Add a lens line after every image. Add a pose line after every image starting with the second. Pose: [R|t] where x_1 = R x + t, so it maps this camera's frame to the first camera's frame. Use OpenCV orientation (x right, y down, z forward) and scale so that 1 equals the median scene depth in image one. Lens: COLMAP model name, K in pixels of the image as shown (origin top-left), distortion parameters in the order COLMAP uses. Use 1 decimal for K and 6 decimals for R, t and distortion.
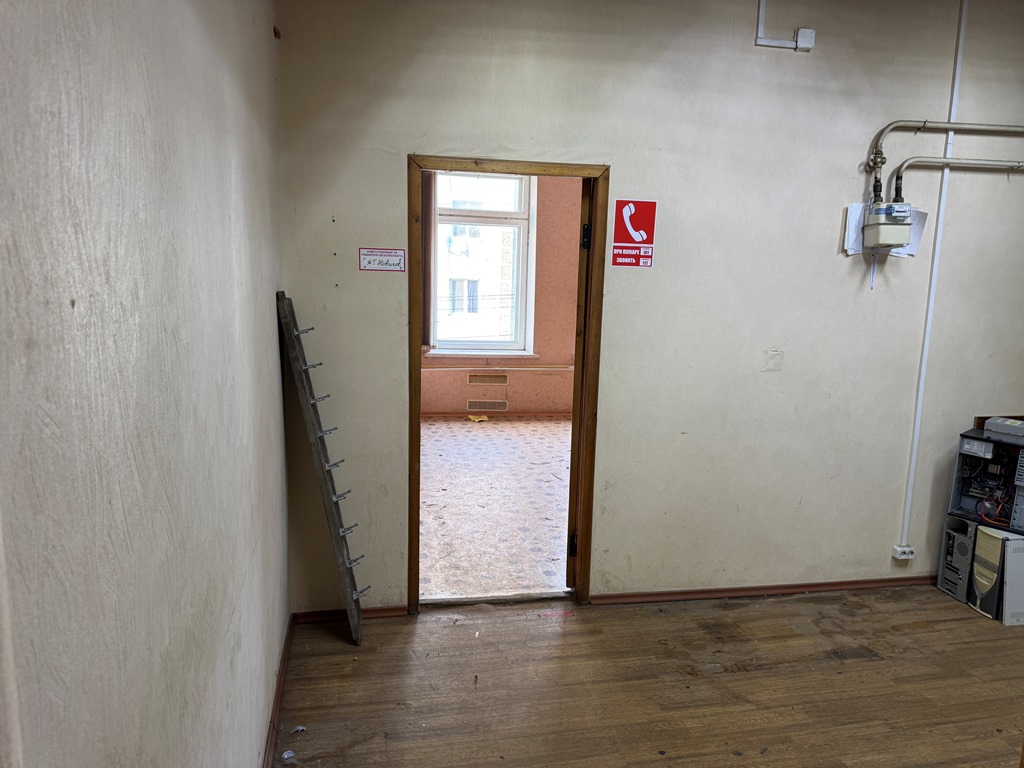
lens RADIAL K [[718.0, 0, 514.0], [0, 718.0, 386.2], [0, 0, 1]] dist [0.050334, -0.059849]
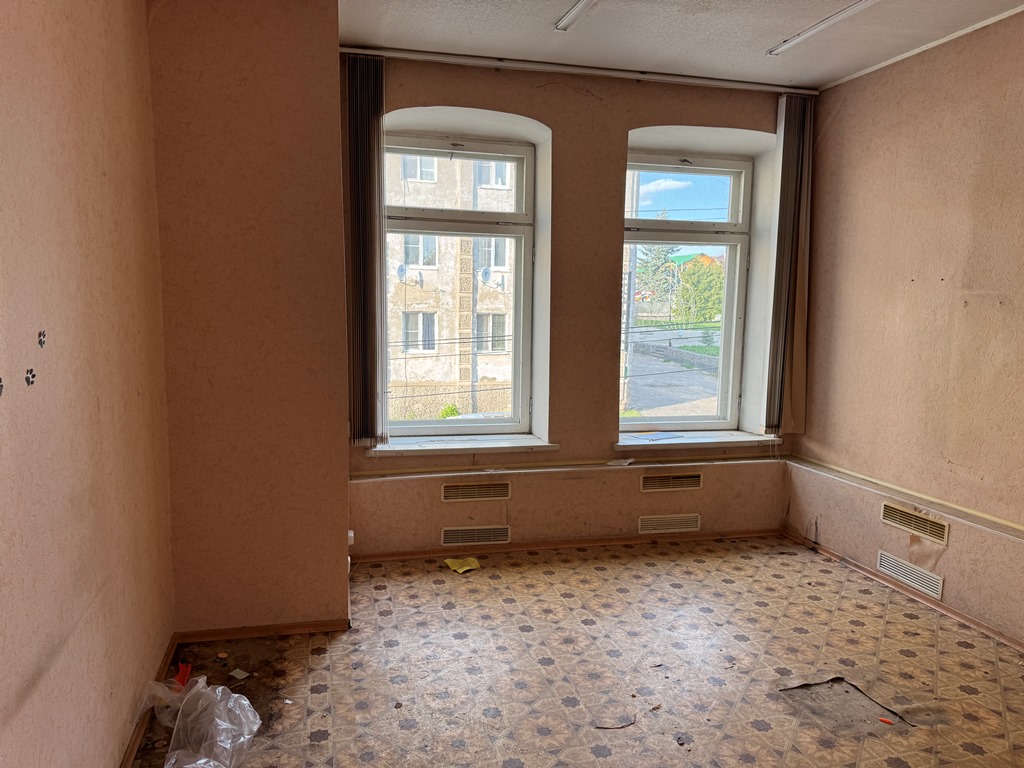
lens RADIAL K [[718.0, 0, 512.2], [0, 718.0, 380.3], [0, 0, 1]] dist [0.050334, -0.059849]
pose [[0.997808, -0.021964, 0.062422, -0.041142], [0.024953, 0.998559, -0.047513, -0.071068], [-0.061289, 0.048967, 0.996918, 0.401219]]
